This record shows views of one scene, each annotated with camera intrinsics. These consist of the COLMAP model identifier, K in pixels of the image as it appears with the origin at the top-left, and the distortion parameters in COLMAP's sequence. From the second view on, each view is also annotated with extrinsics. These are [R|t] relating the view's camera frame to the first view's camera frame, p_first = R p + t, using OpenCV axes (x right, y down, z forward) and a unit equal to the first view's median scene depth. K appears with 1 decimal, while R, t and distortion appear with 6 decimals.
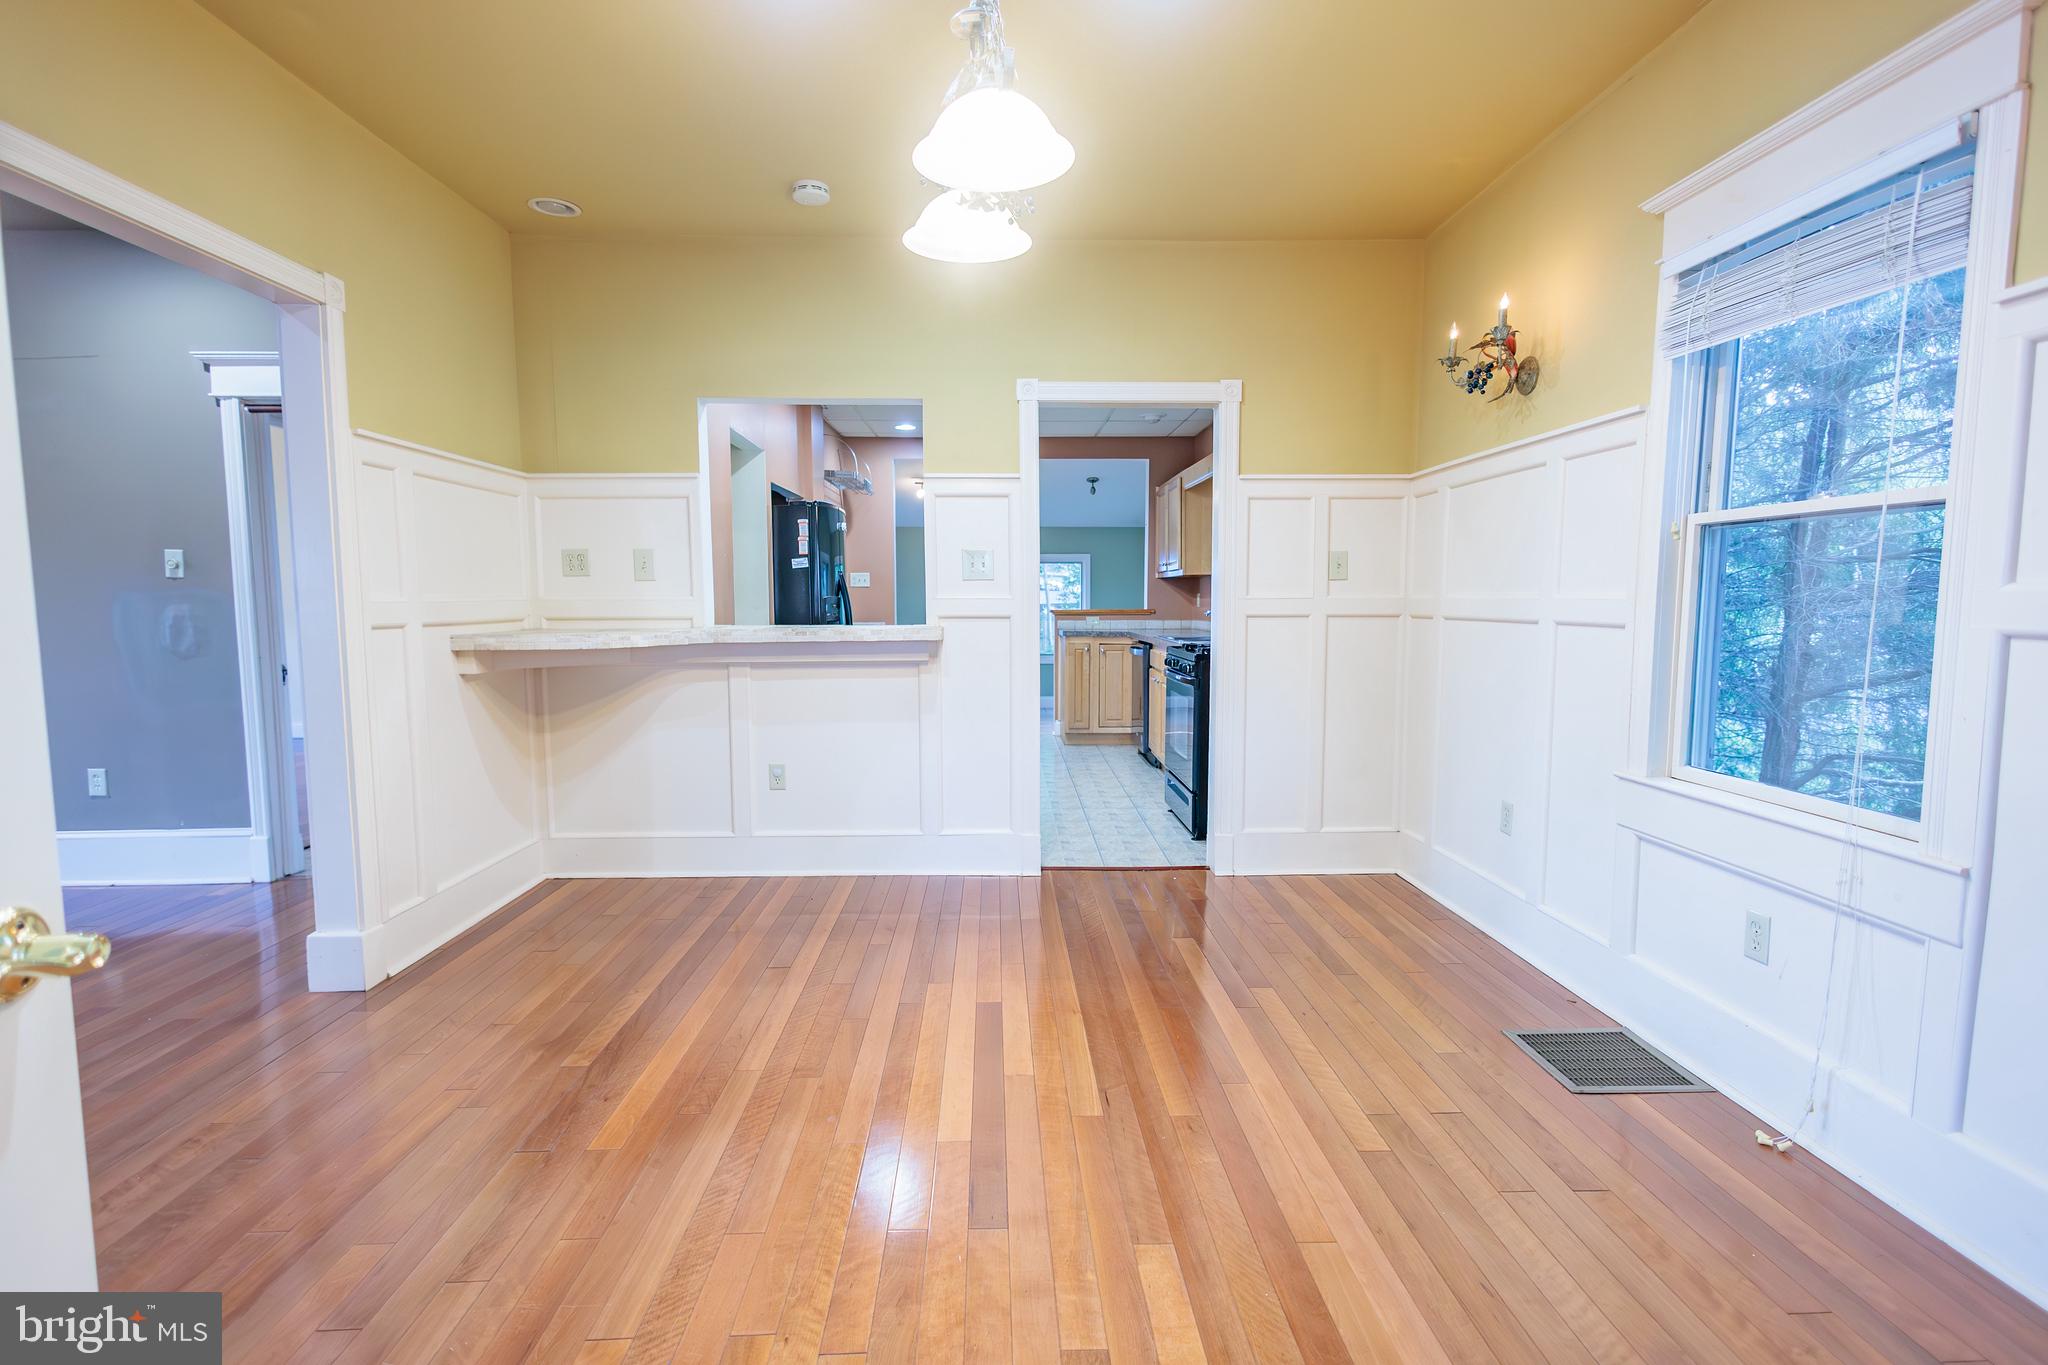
lens RADIAL K [[978.4, 0, 1049.0], [0, 978.4, 683.9], [0, 0, 1]] dist [-0.001029, -0.000234]
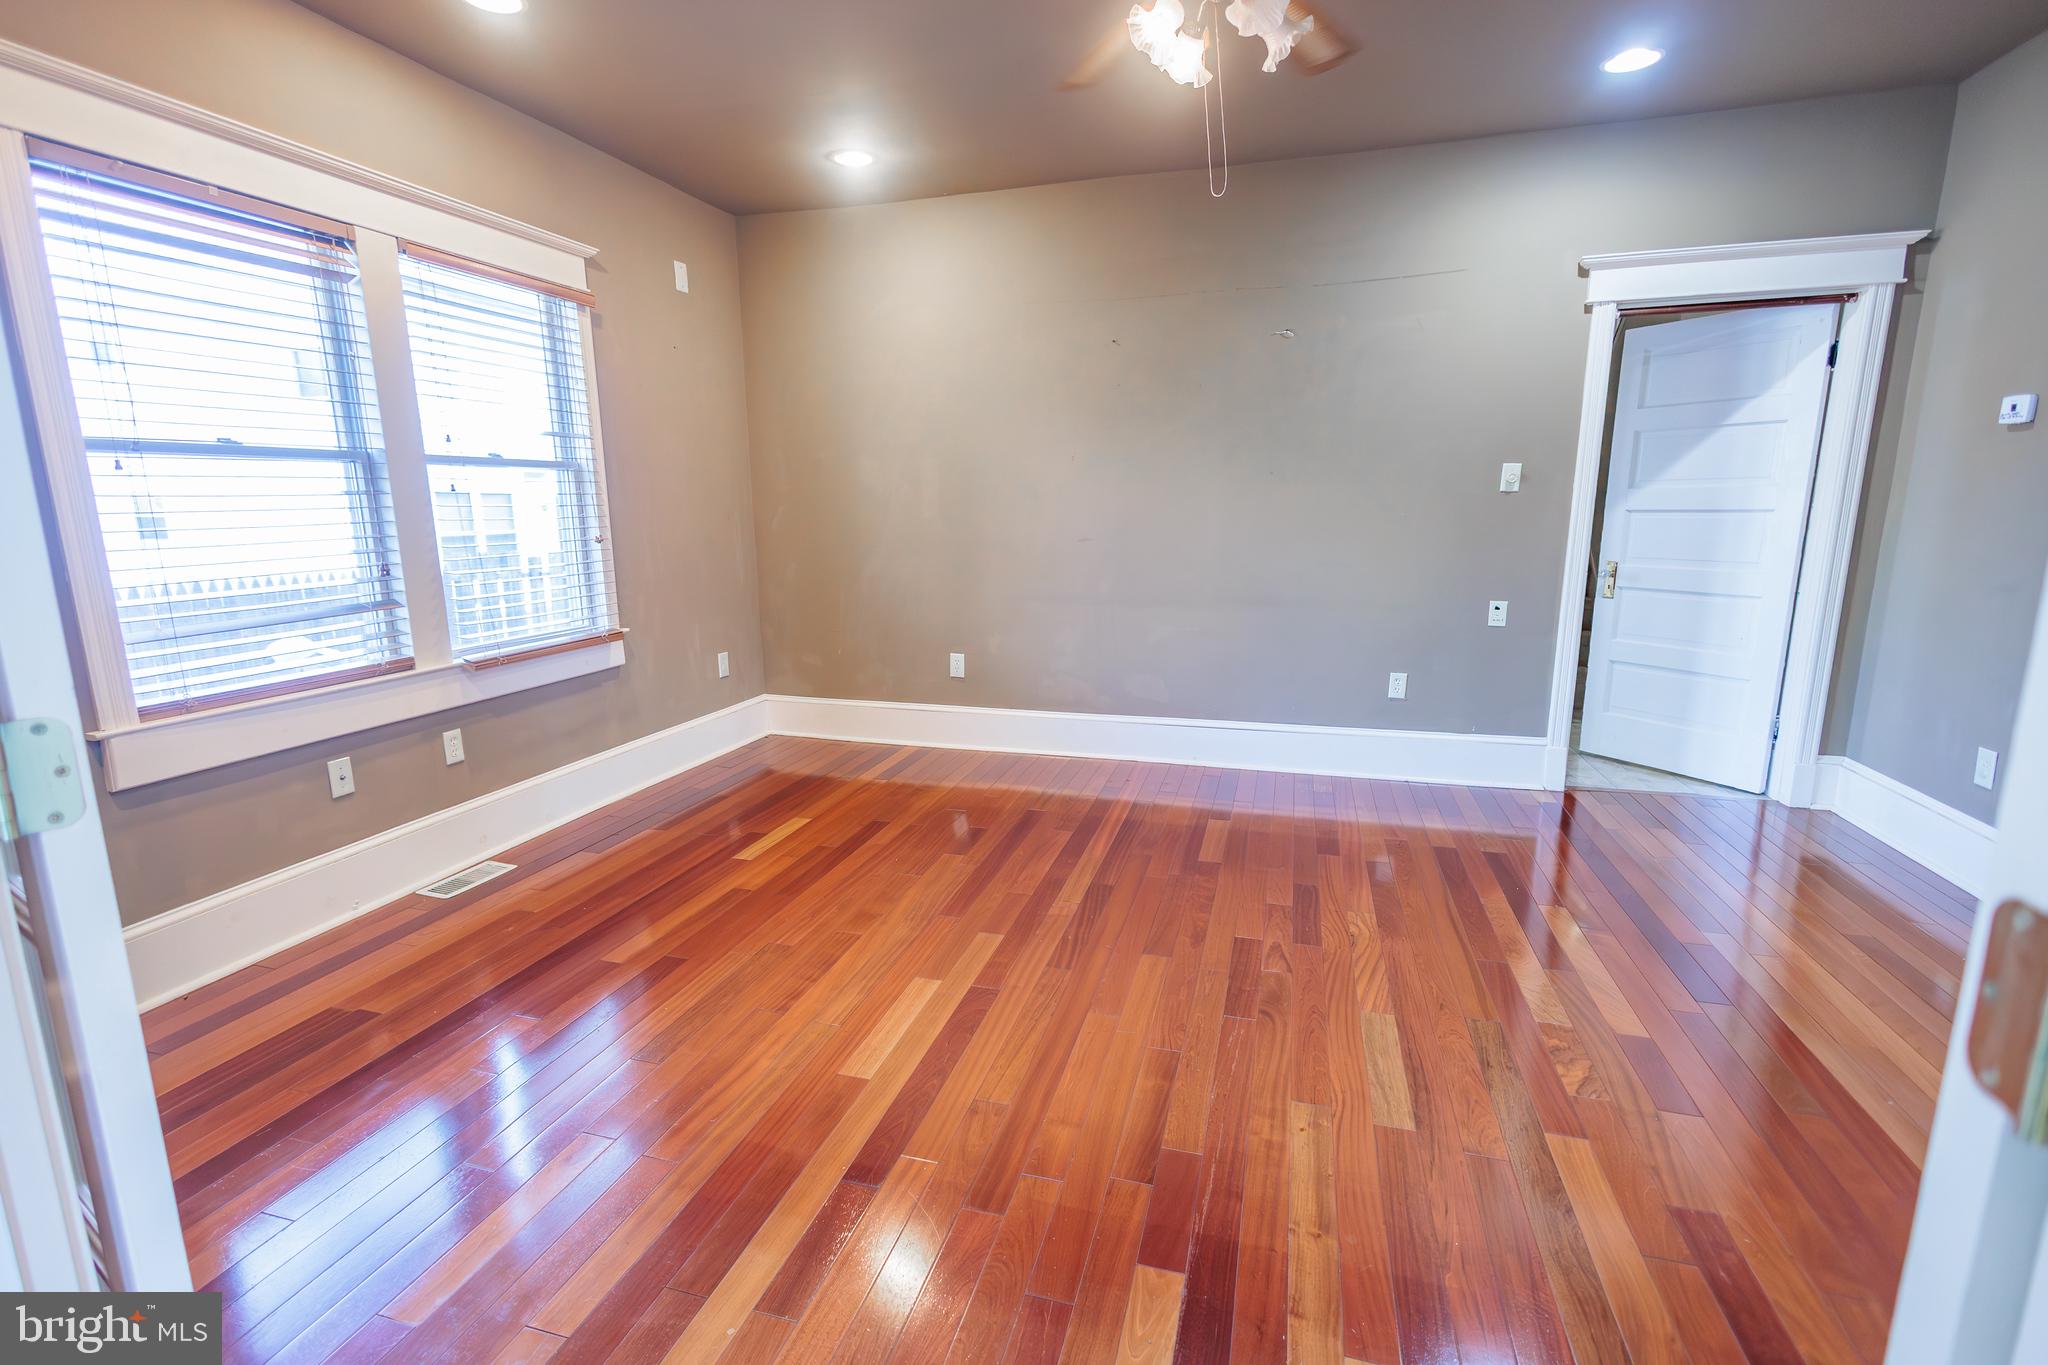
lens RADIAL K [[952.1, 0, 1026.9], [0, 952.1, 681.8], [0, 0, 1]] dist [0.025686, 0.000050]
pose [[0.948071, 0.056387, -0.313021, -1.020889], [-0.023285, 0.993824, 0.108500, -0.008237], [0.317206, -0.095577, 0.943528, -0.121005]]
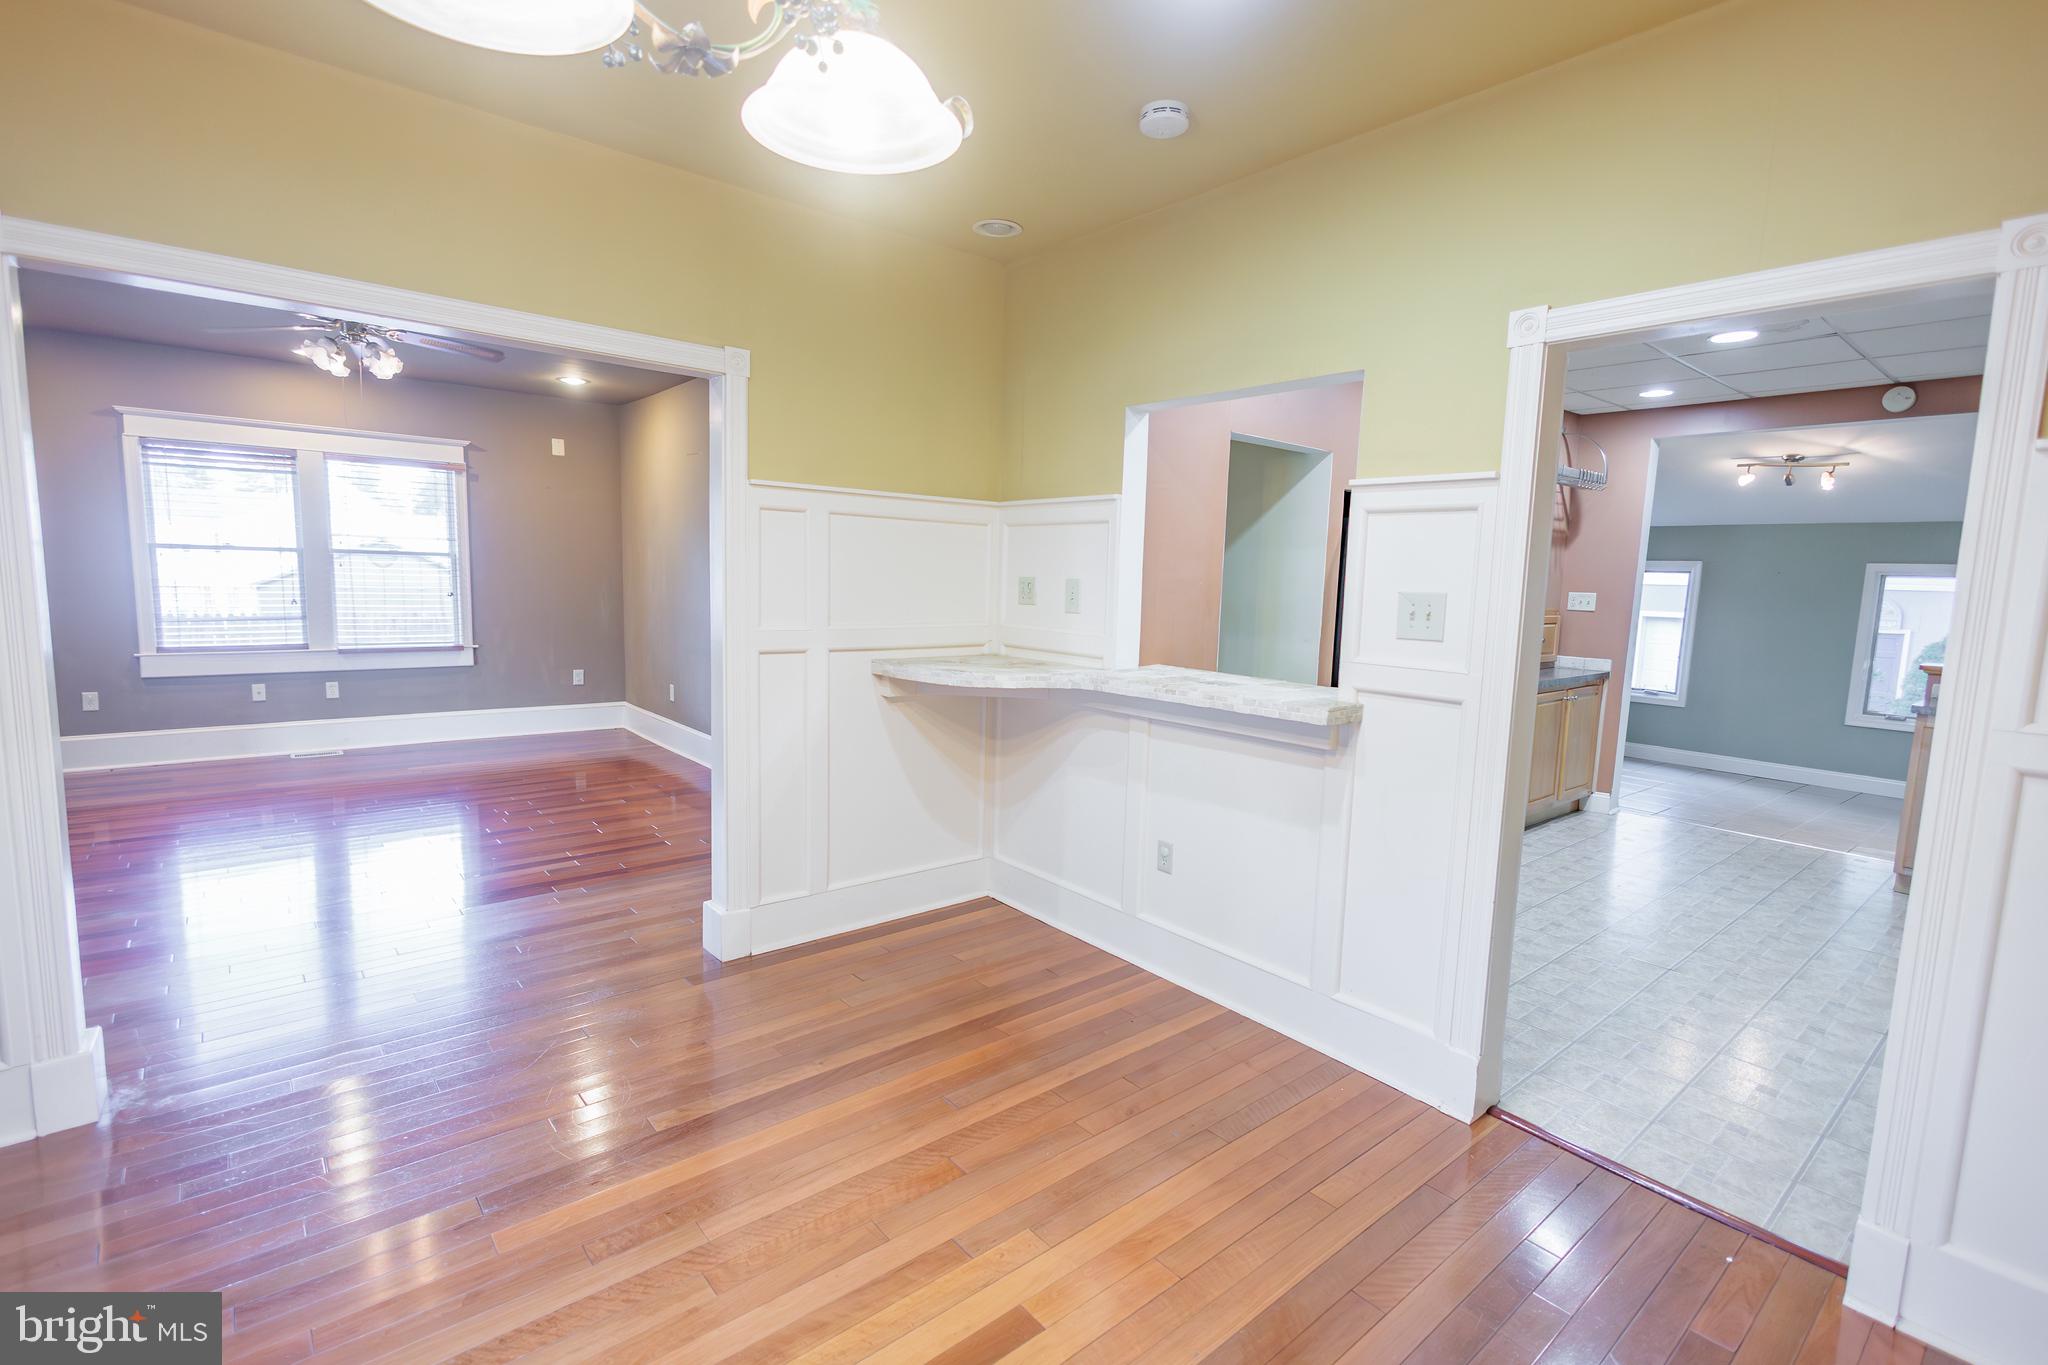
lens RADIAL K [[936.1, 0, 1024.3], [0, 936.1, 685.6], [0, 0, 1]] dist [0.001744, 0.000084]
pose [[0.607238, 0.118471, -0.785638, 0.276865], [-0.103605, 0.992185, 0.069538, -0.098959], [0.787736, 0.039170, 0.614766, 0.441751]]
